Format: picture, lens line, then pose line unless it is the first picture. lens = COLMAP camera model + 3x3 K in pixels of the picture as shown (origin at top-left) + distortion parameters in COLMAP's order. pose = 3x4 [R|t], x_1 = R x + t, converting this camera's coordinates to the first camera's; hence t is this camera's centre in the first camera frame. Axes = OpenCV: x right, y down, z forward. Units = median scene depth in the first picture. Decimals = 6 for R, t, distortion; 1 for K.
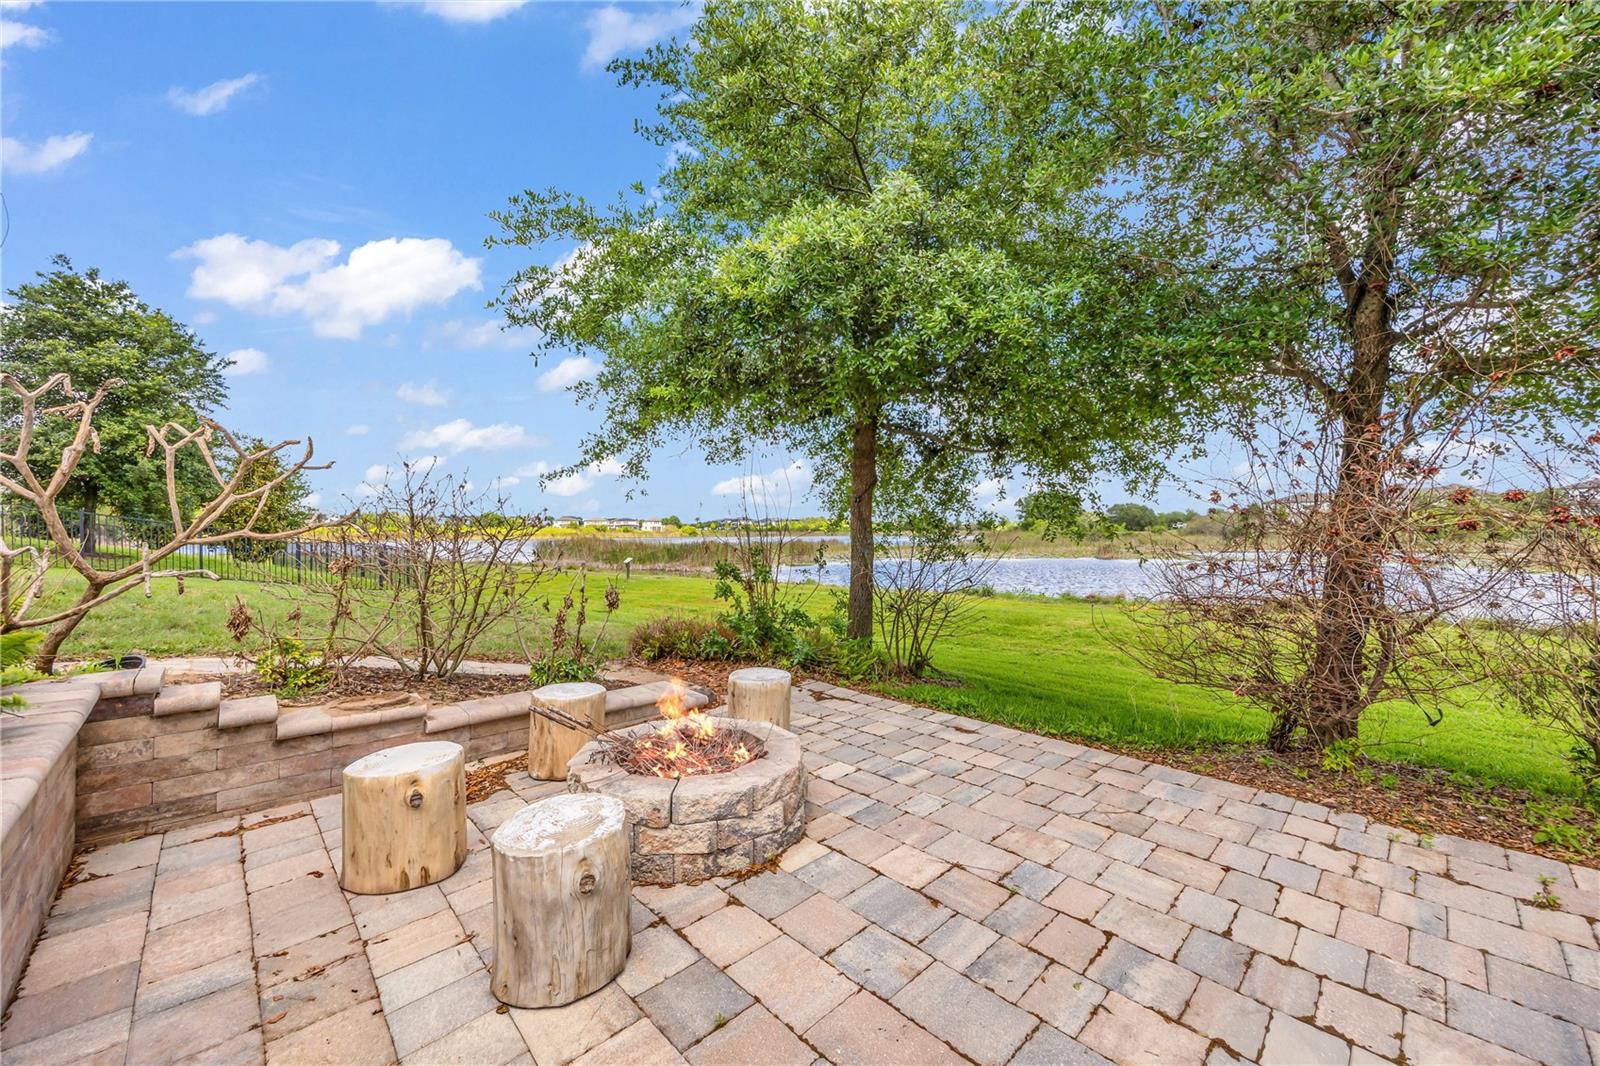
lens RADIAL K [[622.4, 0, 804.8], [0, 622.4, 546.5], [0, 0, 1]] dist [-0.001629, -0.000314]
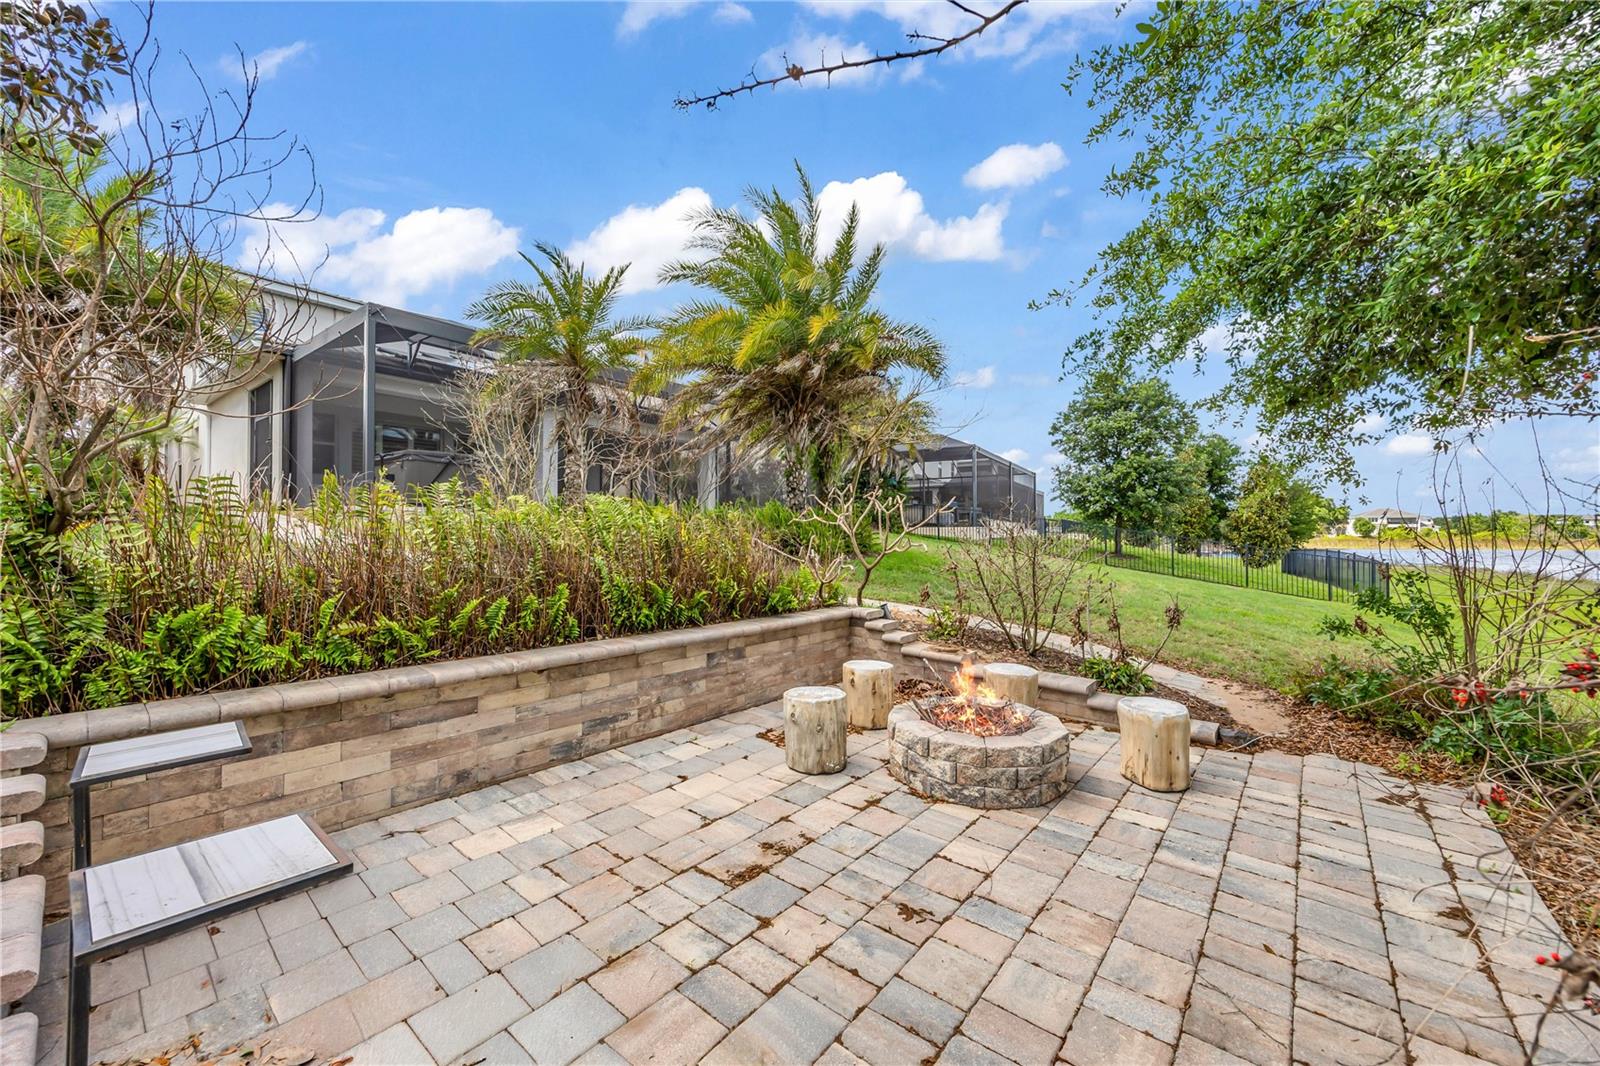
lens RADIAL K [[622.4, 0, 804.8], [0, 622.4, 546.5], [0, 0, 1]] dist [-0.001629, -0.000314]
pose [[0.099281, 0.016977, -0.994915, 1.115024], [-0.023200, 0.999622, 0.014742, -0.055430], [0.994789, 0.021619, 0.099637, 0.495600]]
